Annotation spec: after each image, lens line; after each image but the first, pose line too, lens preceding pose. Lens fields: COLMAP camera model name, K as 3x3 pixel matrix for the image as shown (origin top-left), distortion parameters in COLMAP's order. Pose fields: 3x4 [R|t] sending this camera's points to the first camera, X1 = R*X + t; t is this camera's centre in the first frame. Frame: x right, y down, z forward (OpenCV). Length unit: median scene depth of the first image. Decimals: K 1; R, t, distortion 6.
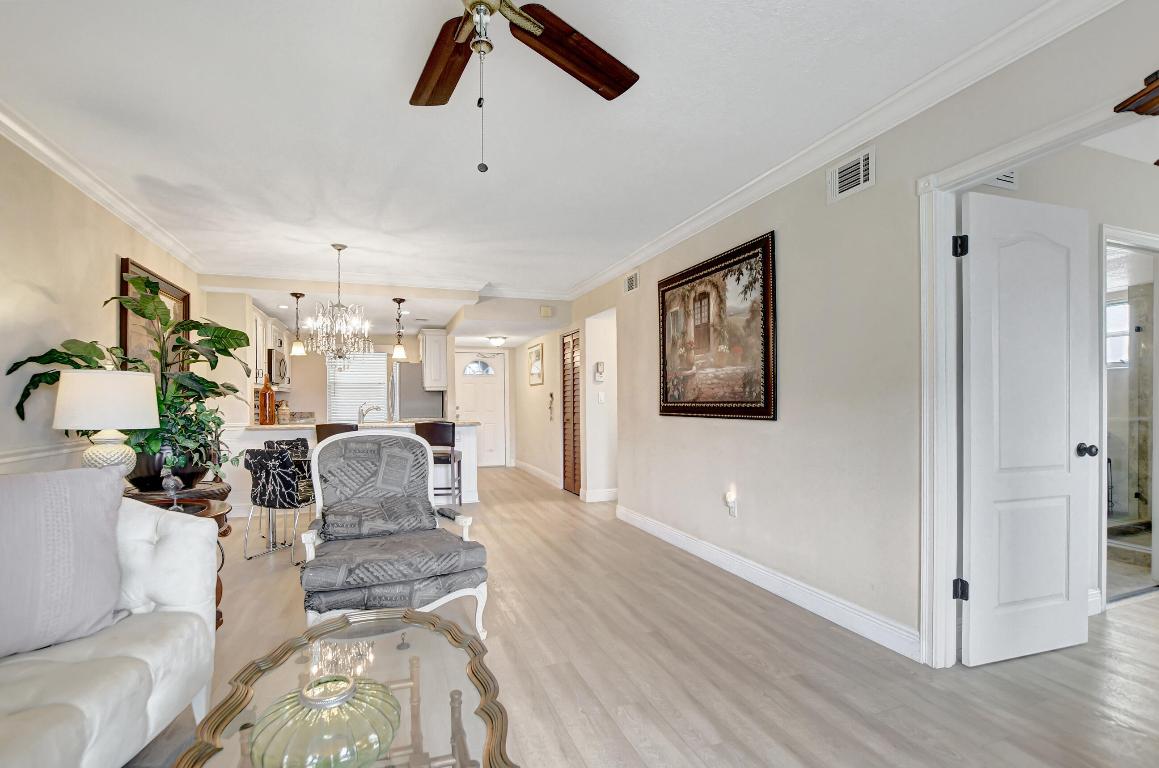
lens RADIAL K [[540.1, 0, 565.3], [0, 540.1, 401.5], [0, 0, 1]] dist [-0.022288, -0.000038]
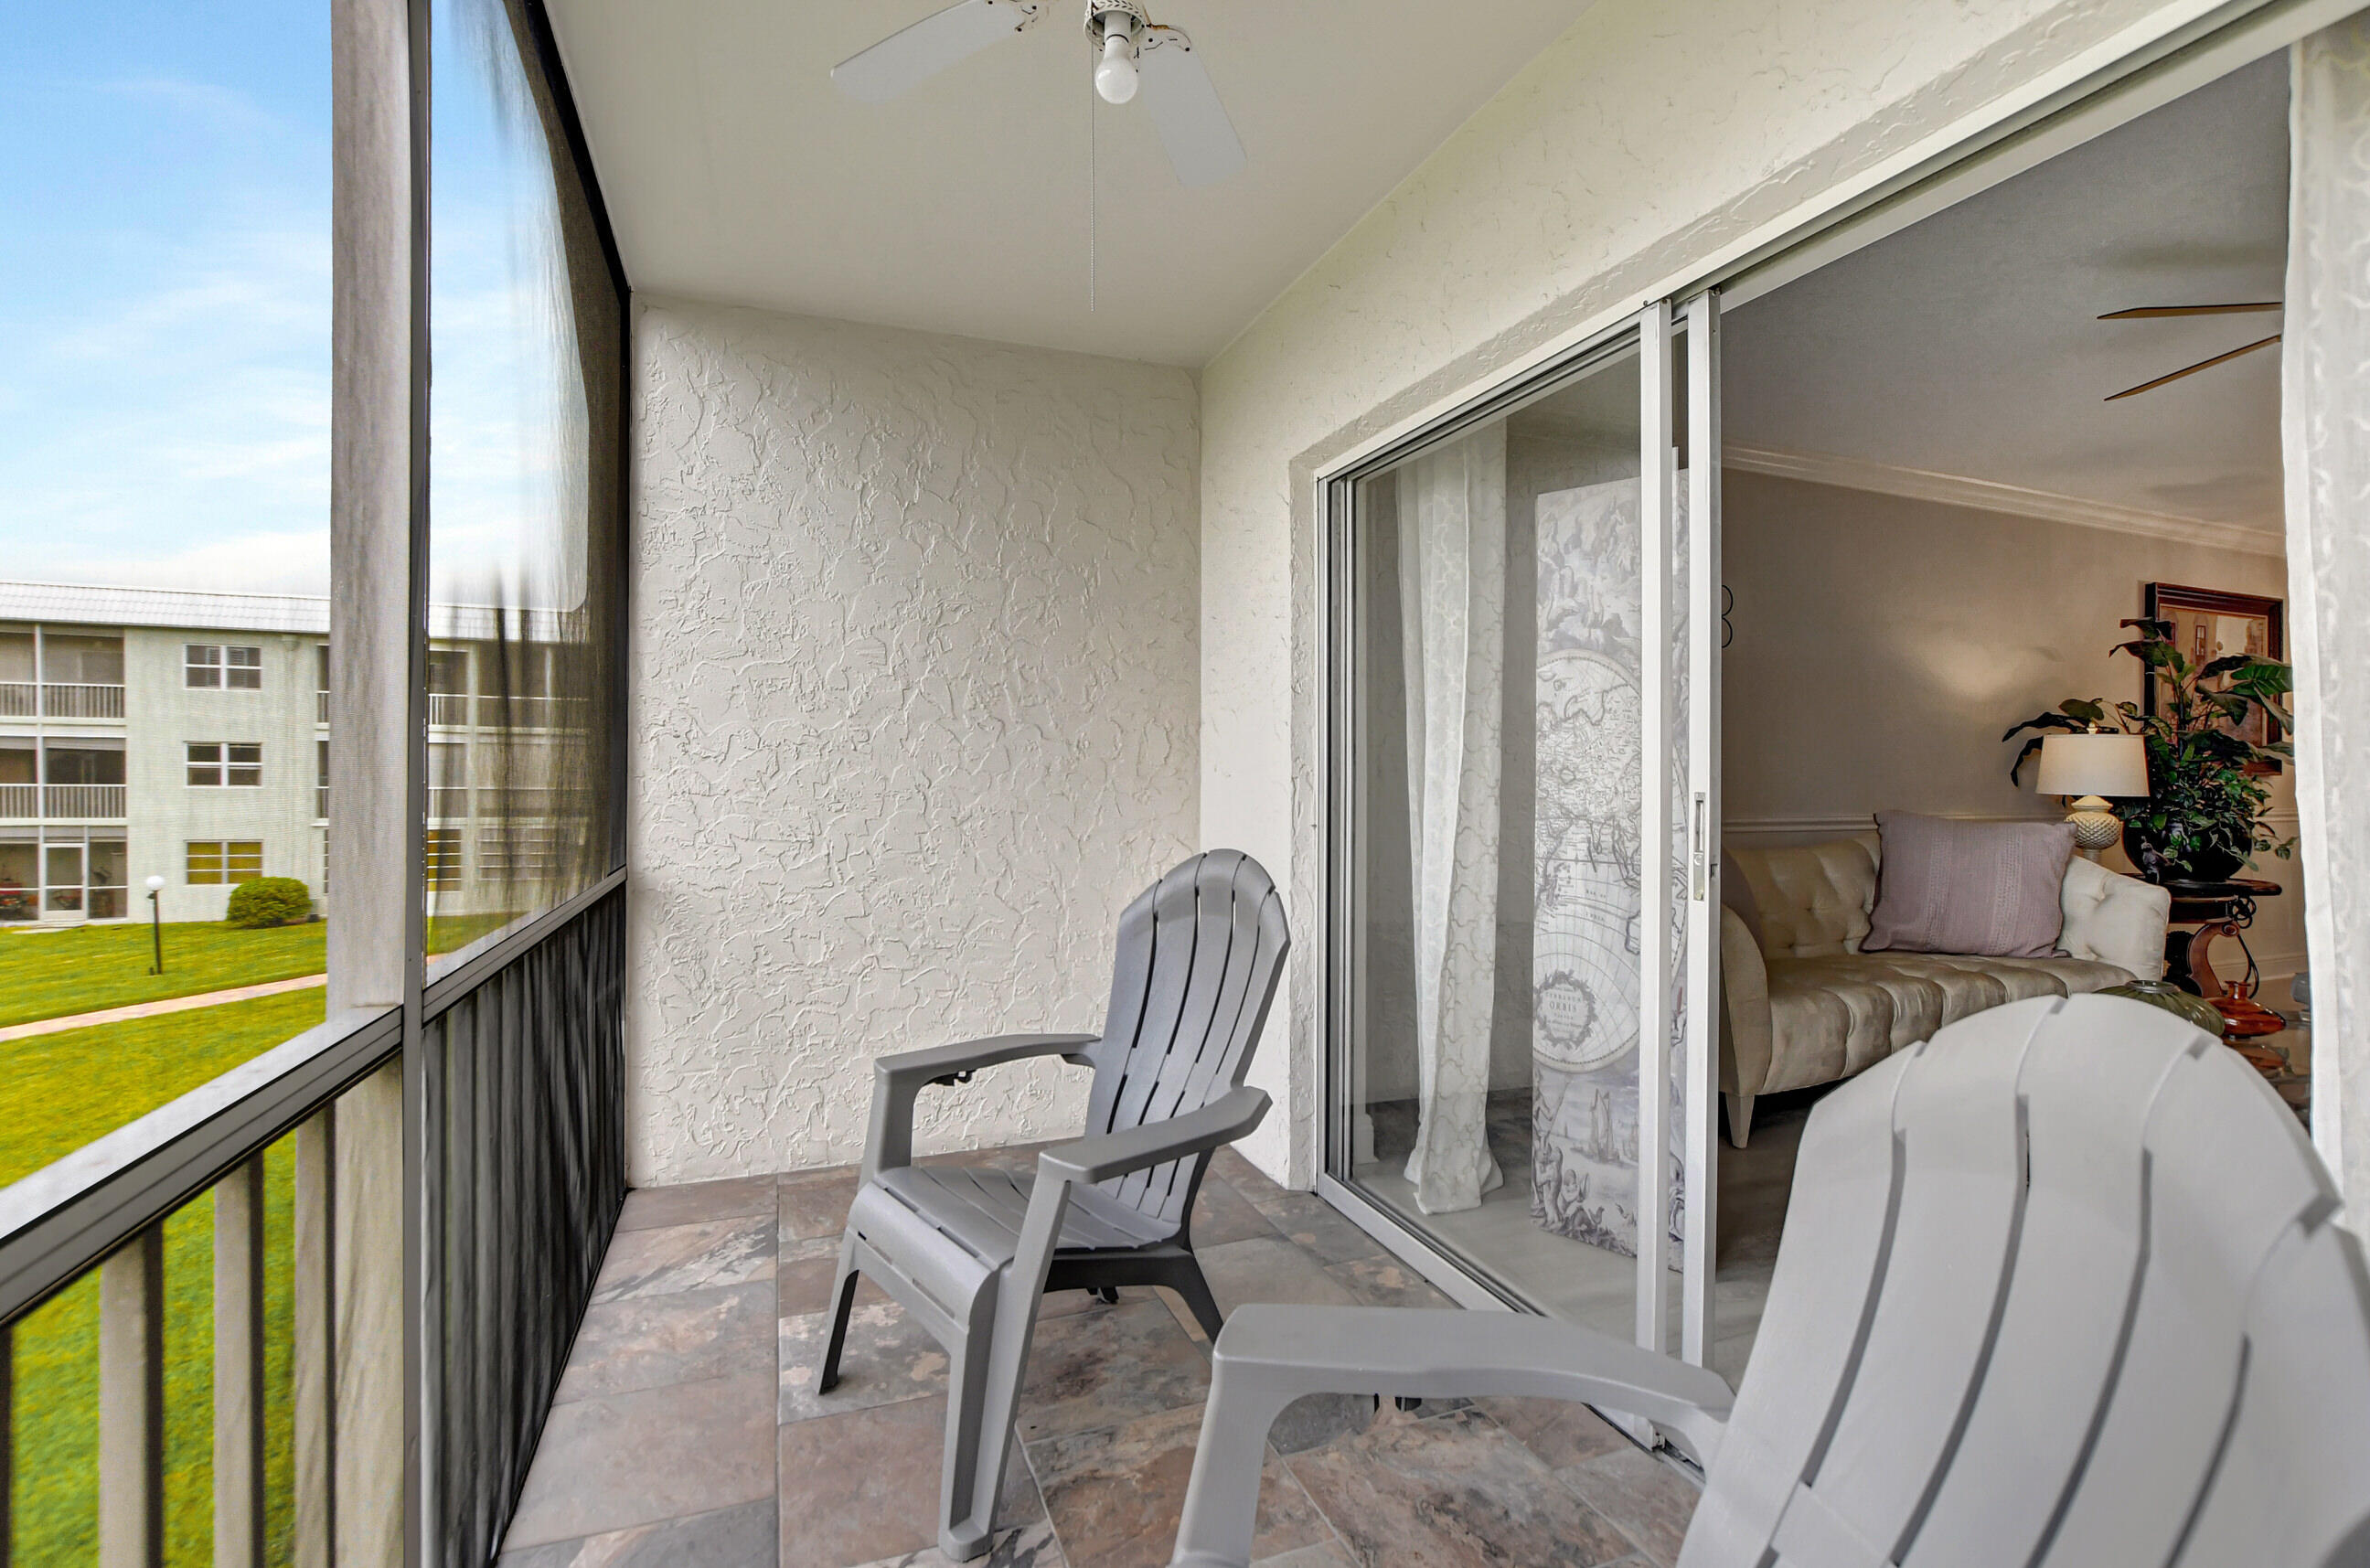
lens RADIAL K [[997.4, 0, 1185.0], [0, 997.4, 784.0], [0, 0, 1]] dist [-0.036924, 0.000078]
pose [[0.000081, 0.010686, -0.999943, 0.597359], [-0.002539, 0.999940, 0.010686, 0.011597], [0.999997, 0.002538, 0.000108, -0.425487]]
